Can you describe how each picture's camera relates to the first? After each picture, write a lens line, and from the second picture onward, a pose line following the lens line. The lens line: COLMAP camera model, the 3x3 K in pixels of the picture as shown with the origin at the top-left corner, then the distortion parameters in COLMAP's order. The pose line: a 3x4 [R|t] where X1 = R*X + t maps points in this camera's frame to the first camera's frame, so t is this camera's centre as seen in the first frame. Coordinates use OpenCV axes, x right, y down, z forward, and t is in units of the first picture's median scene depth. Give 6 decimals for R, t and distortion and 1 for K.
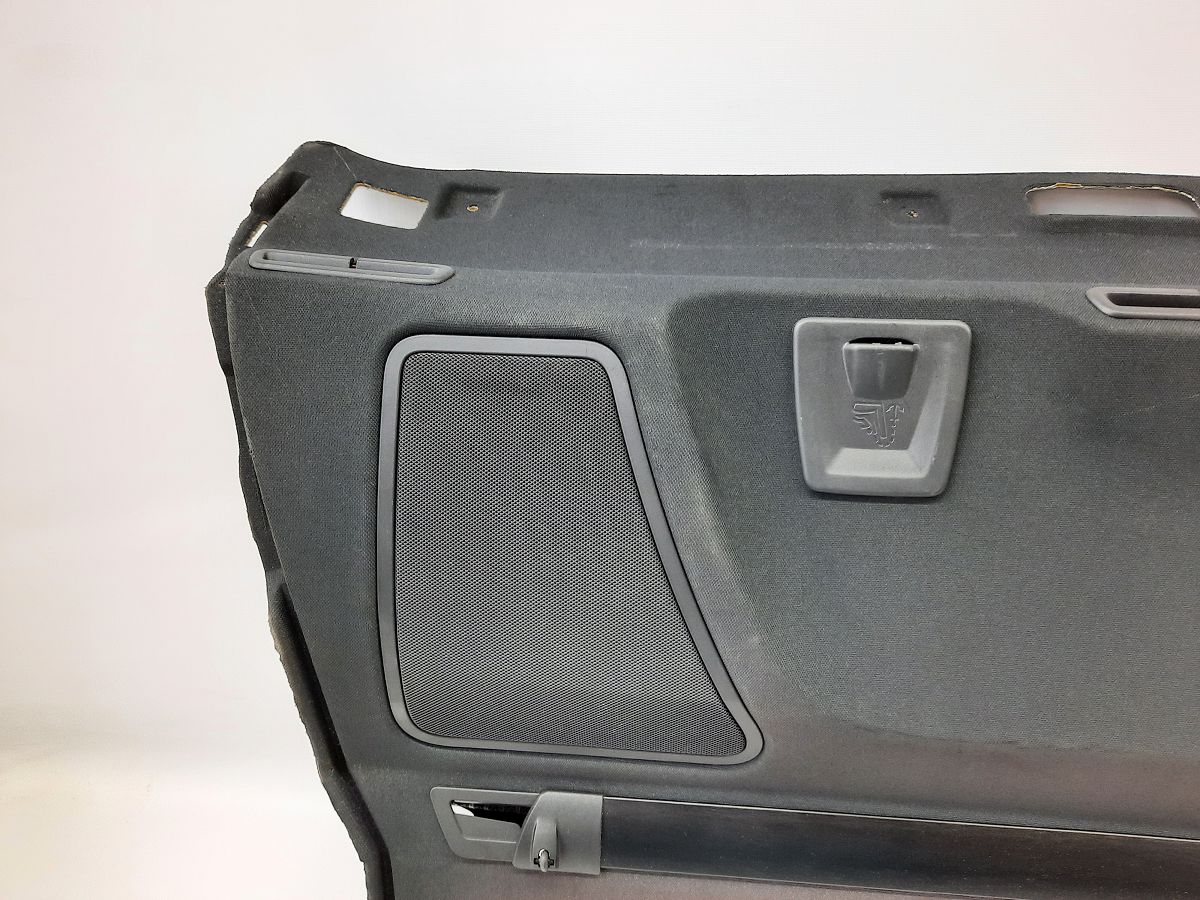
lens RADIAL K [[888.8, 0, 617.9], [0, 888.8, 447.6], [0, 0, 1]] dist [0.044736, -0.046308]
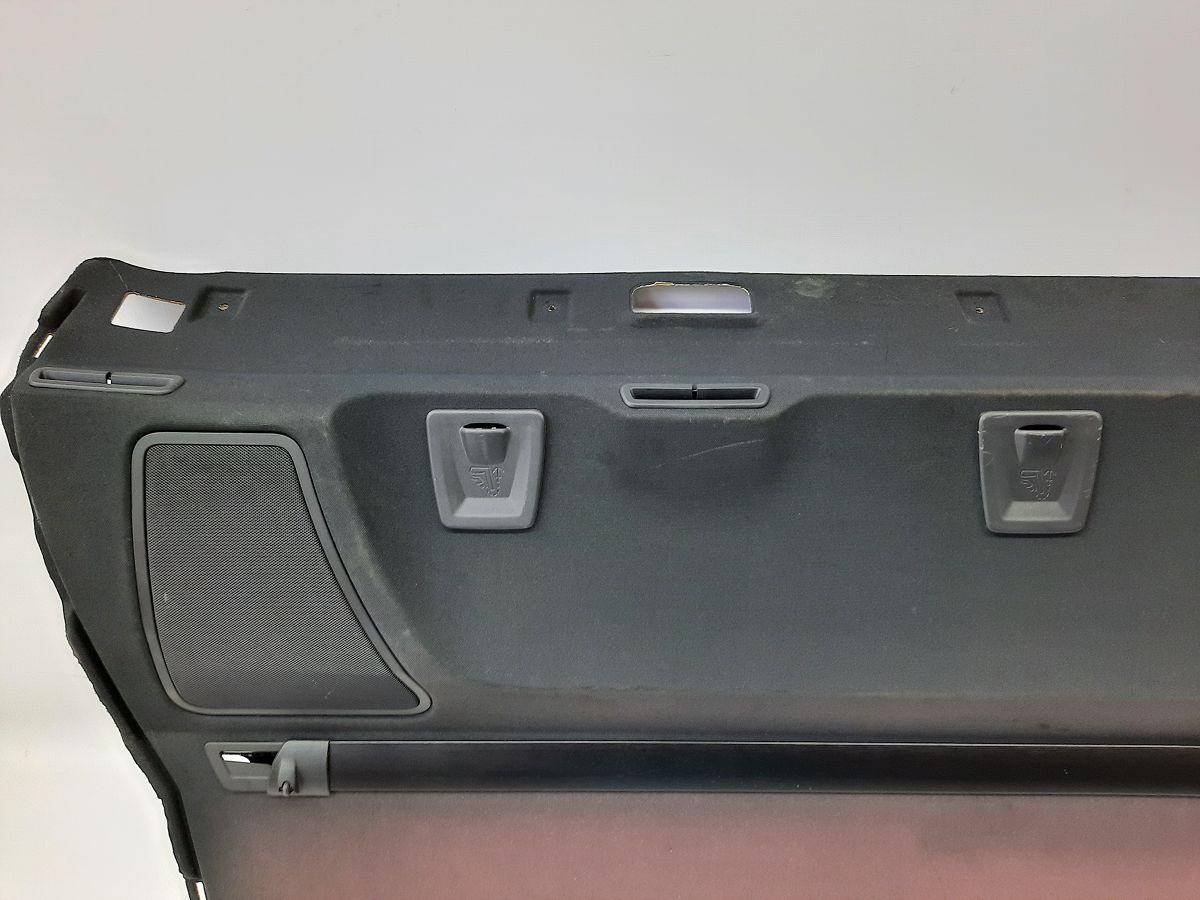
lens RADIAL K [[888.8, 0, 617.9], [0, 888.8, 447.6], [0, 0, 1]] dist [0.044736, -0.046308]
pose [[0.996797, -0.042627, 0.067673, 0.386228], [0.037699, 0.996656, 0.072497, -0.169012], [-0.070537, -0.069713, 0.995070, -0.434741]]
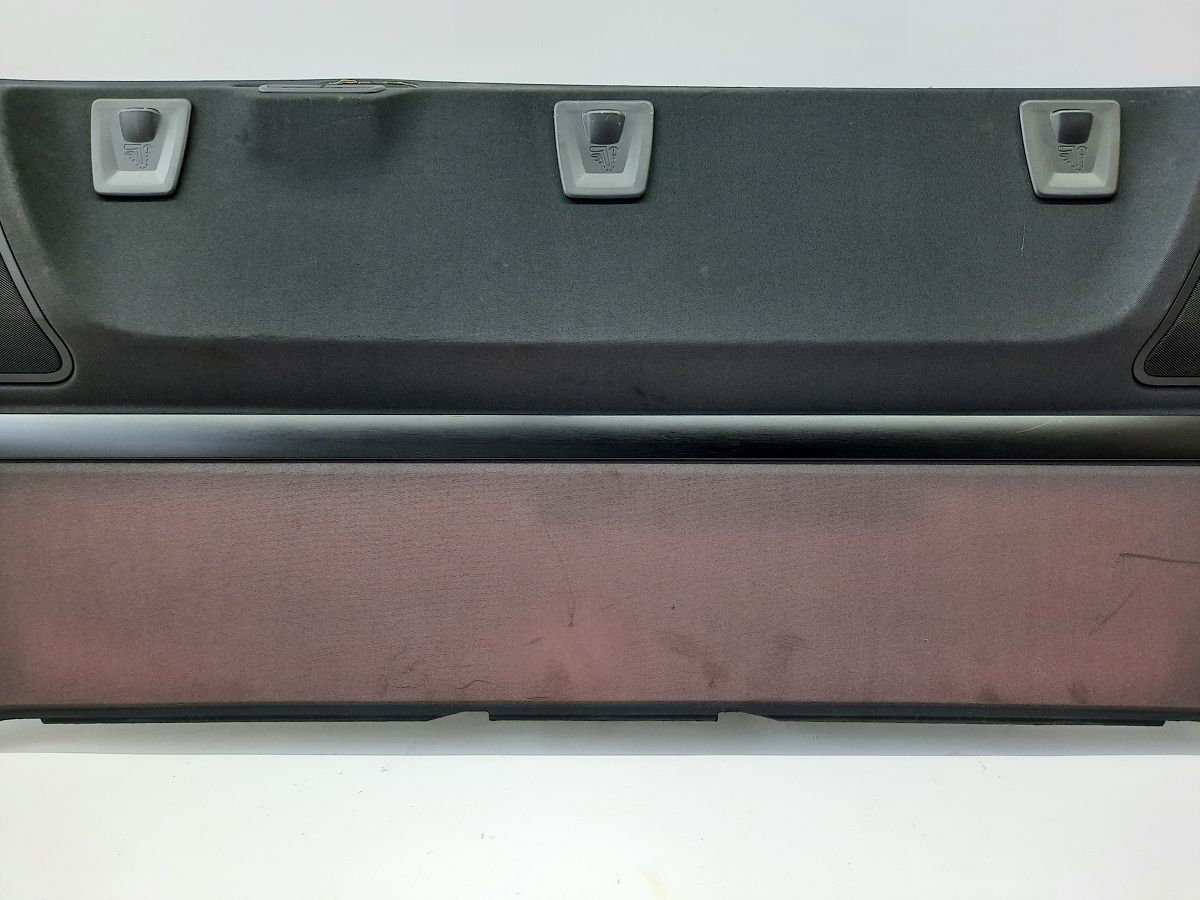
lens RADIAL K [[888.8, 0, 617.9], [0, 888.8, 447.6], [0, 0, 1]] dist [0.044736, -0.046308]
pose [[0.995554, -0.017725, 0.092513, 0.976865], [0.037188, 0.976316, -0.213130, 0.864336], [-0.086545, 0.215623, 0.972634, -0.588125]]
